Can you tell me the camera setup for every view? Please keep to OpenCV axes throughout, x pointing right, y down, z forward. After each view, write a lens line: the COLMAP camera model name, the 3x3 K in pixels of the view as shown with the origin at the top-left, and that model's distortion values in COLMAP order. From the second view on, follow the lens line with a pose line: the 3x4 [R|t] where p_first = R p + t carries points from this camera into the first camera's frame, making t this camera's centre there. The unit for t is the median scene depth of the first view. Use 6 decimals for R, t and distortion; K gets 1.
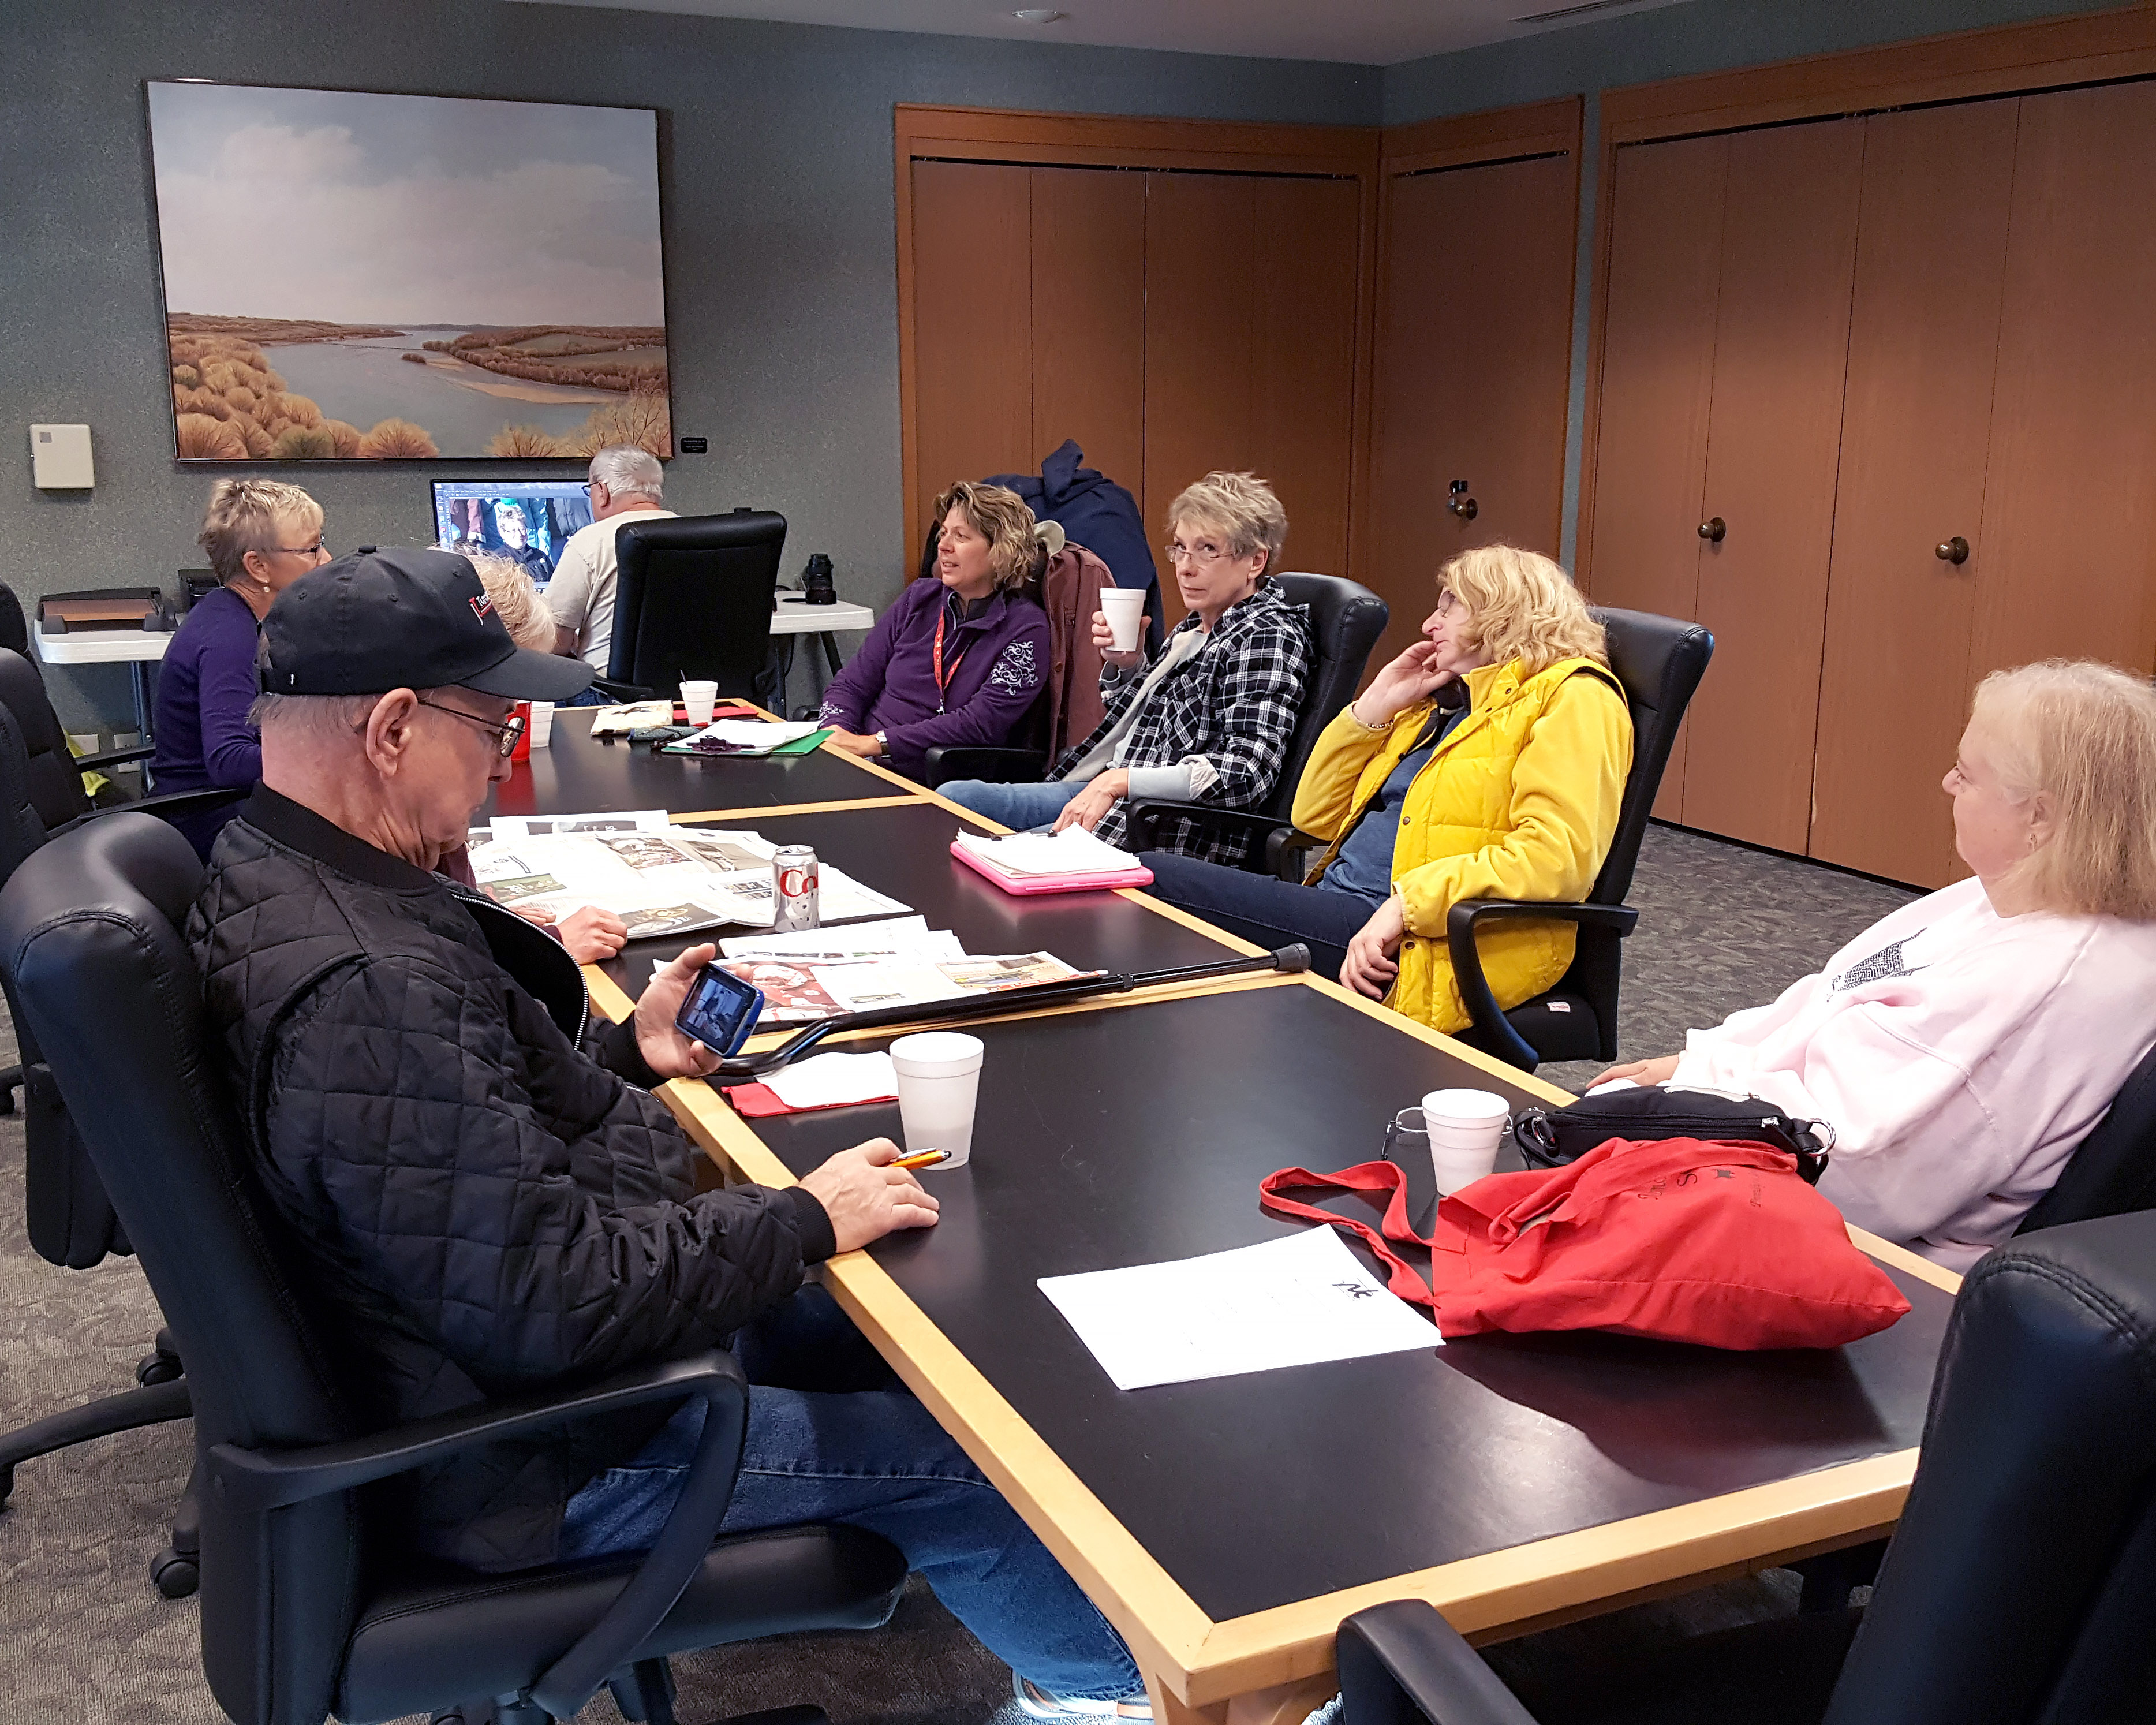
lens RADIAL K [[2304.9, 0, 1090.9], [0, 2304.9, 862.4], [0, 0, 1]] dist [0.094898, 0.000000]
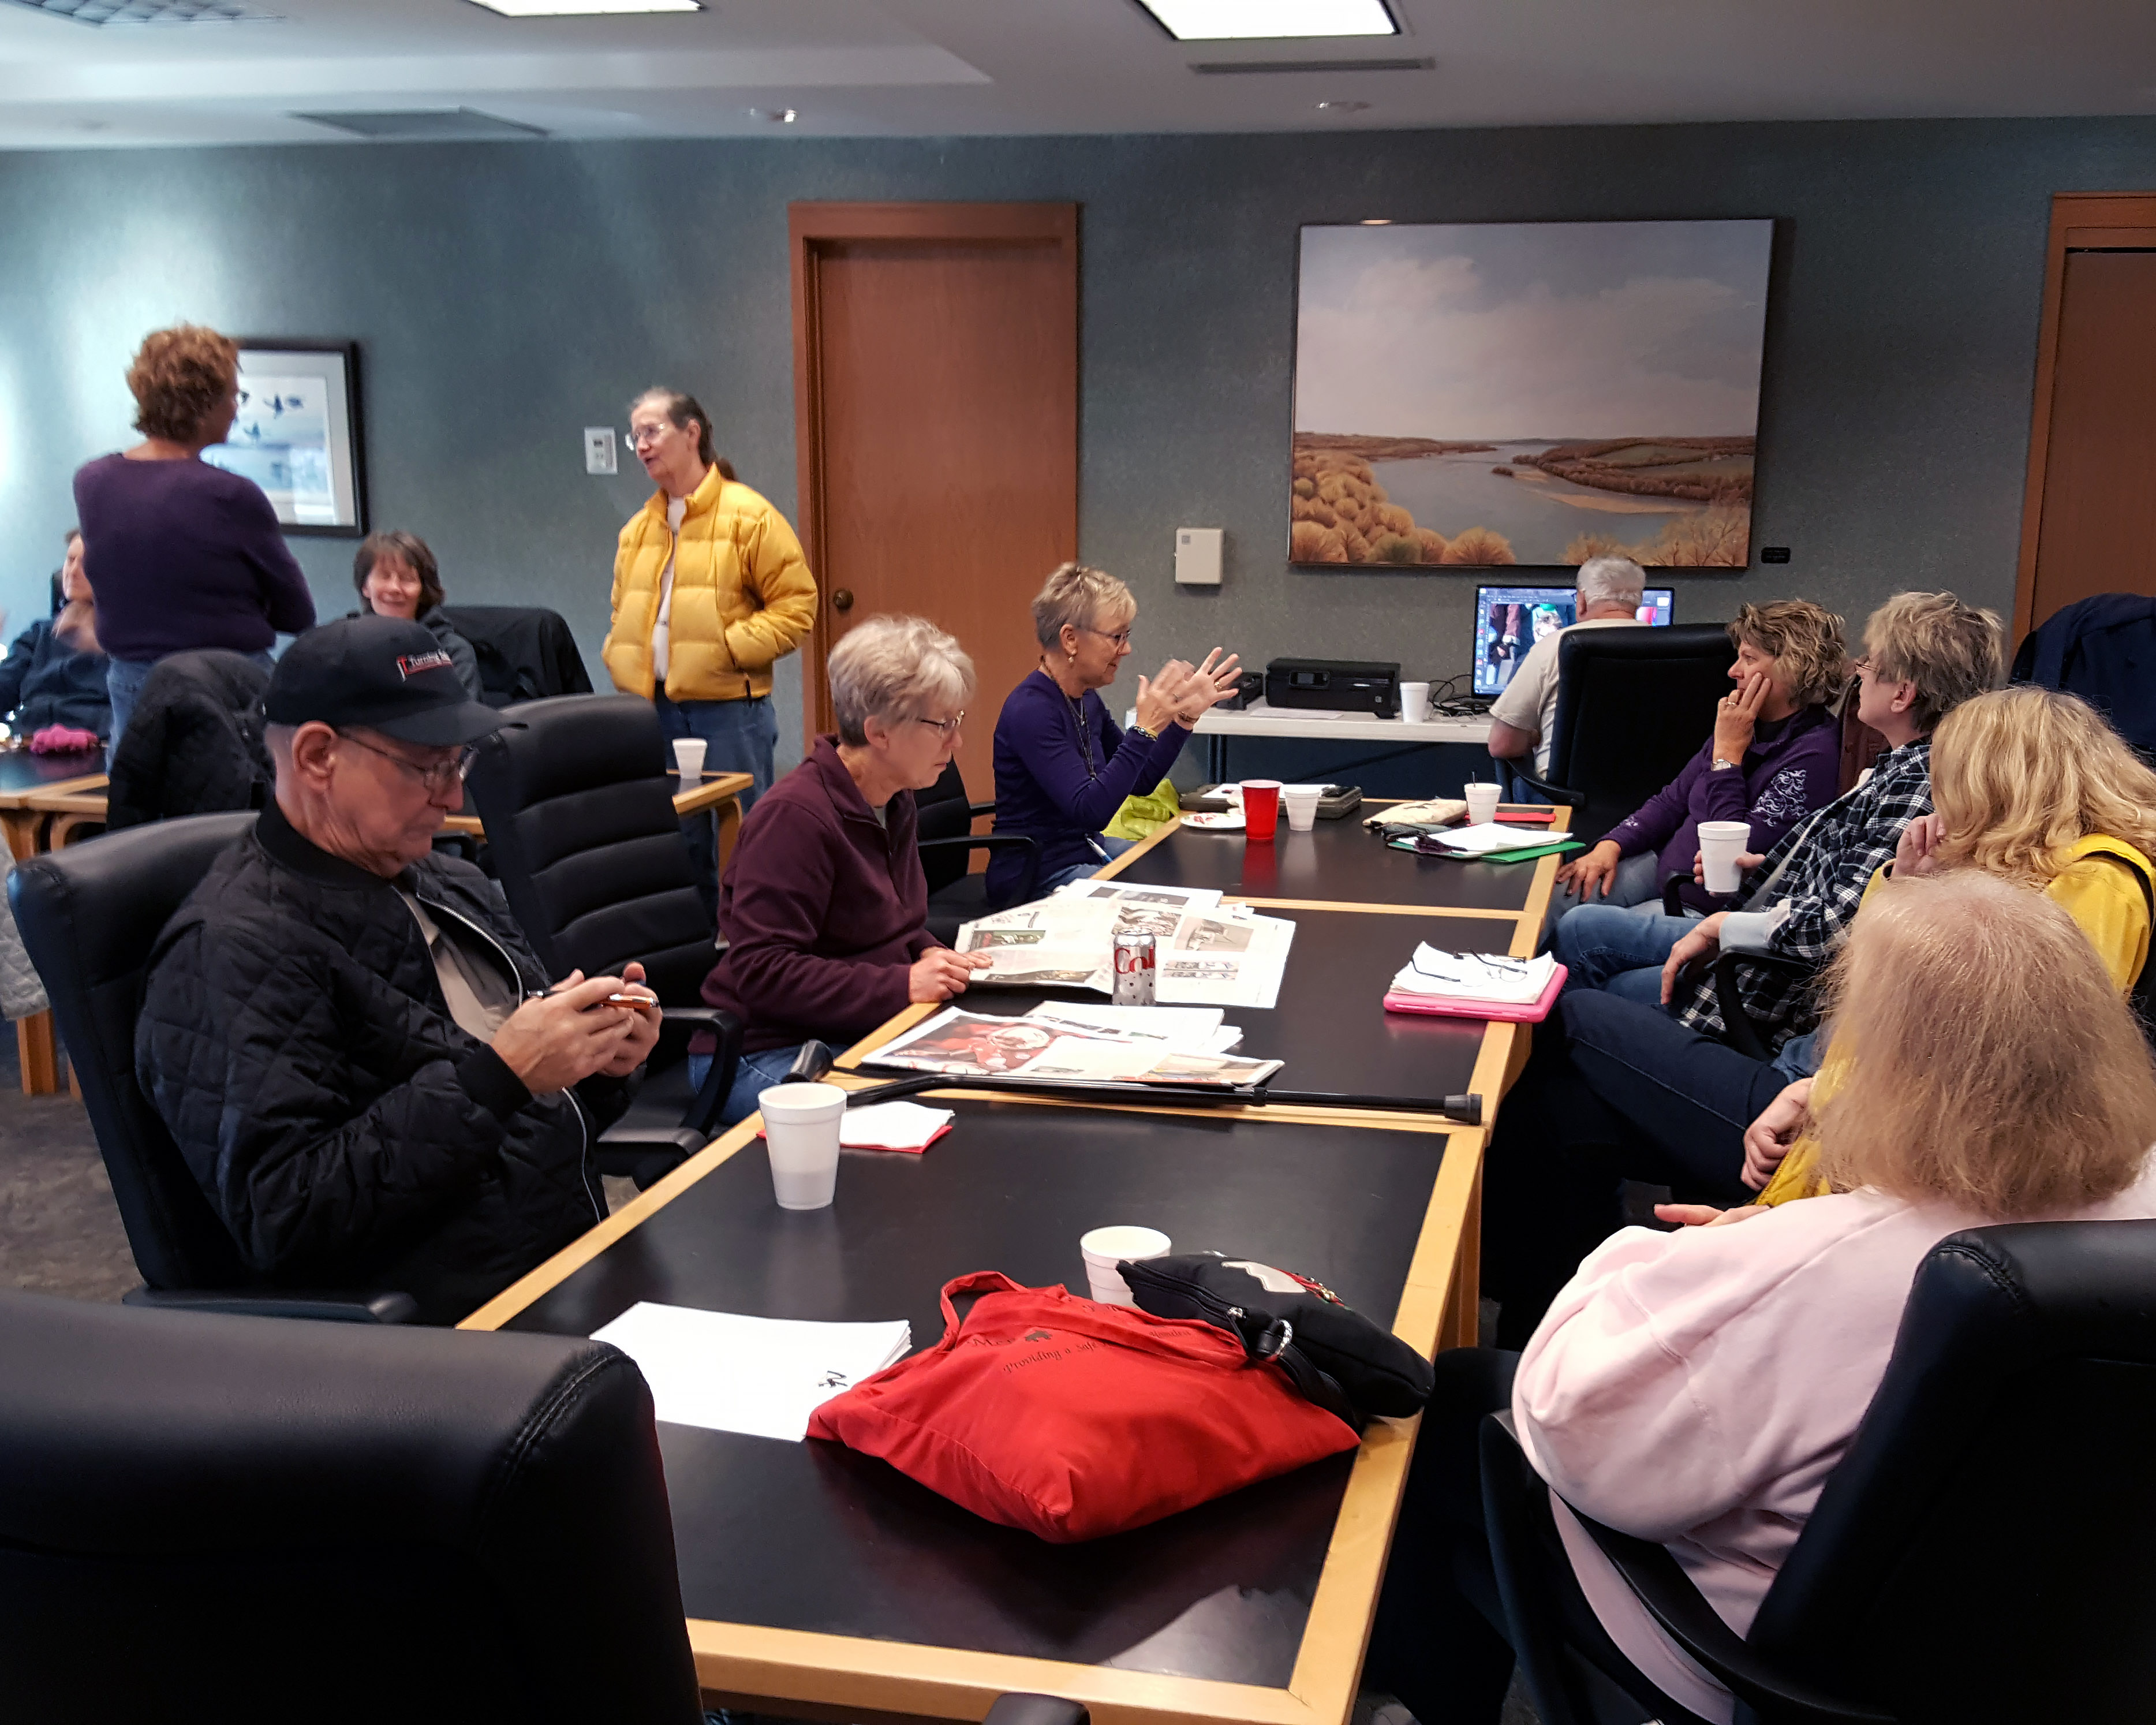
lens RADIAL K [[2304.9, 0, 1092.1], [0, 2304.9, 868.9], [0, 0, 1]] dist [0.094898, 0.000000]
pose [[0.792692, 0.109034, -0.599792, 0.215612], [-0.136115, 0.990693, 0.000204, -0.013455], [0.594232, 0.081480, 0.800156, 0.070104]]
